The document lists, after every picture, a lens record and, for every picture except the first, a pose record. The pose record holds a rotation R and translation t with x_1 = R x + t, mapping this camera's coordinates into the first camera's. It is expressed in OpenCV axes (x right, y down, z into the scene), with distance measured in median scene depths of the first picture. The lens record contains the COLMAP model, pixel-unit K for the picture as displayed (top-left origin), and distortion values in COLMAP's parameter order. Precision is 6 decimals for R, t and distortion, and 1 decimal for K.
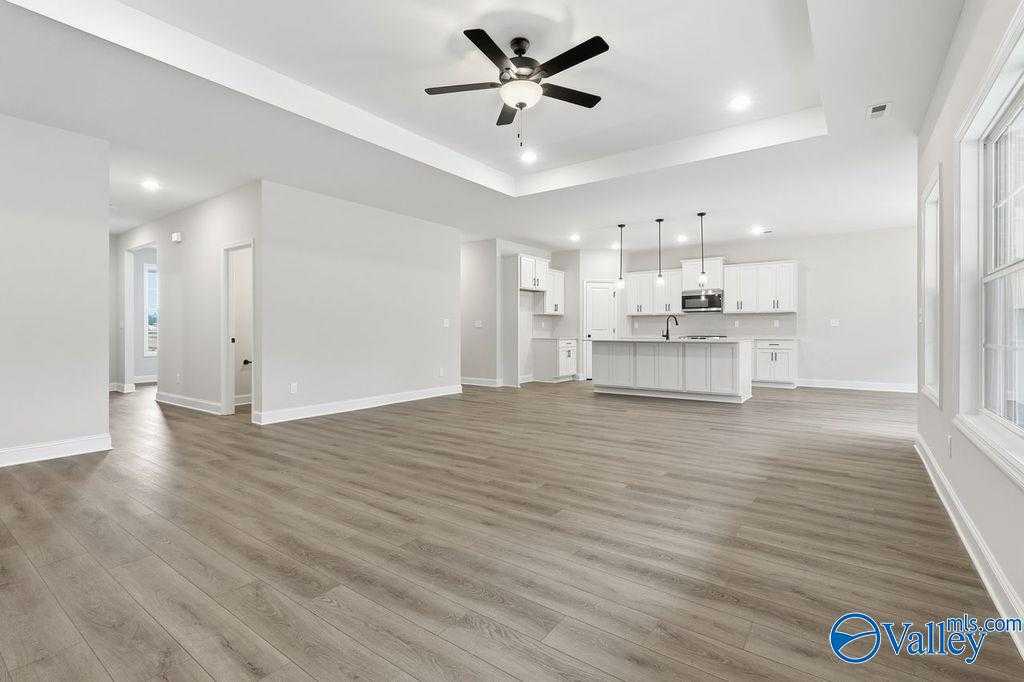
lens RADIAL K [[467.3, 0, 512.0], [0, 467.3, 341.0], [0, 0, 1]] dist [0.000924, 0.000049]
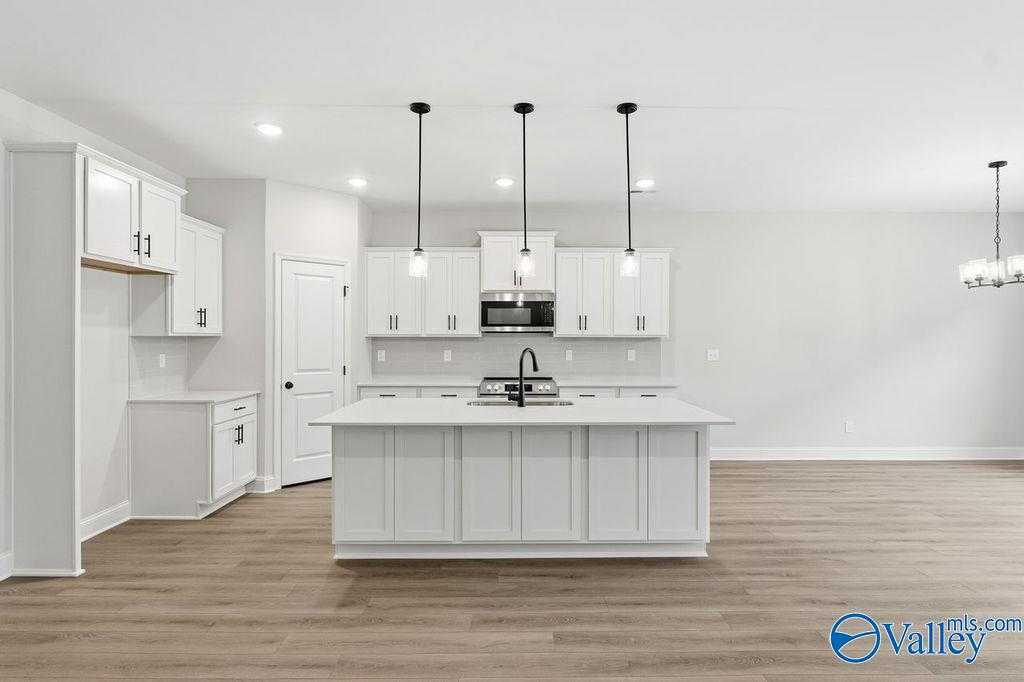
lens RADIAL K [[603.5, 0, 512.0], [0, 603.5, 341.0], [0, 0, 1]] dist [0.049006, 0.000076]
pose [[0.818161, 0.002125, 0.574986, 0.013407], [0.009293, 0.999814, -0.016918, -0.042684], [-0.574915, 0.019185, 0.817988, 0.455659]]
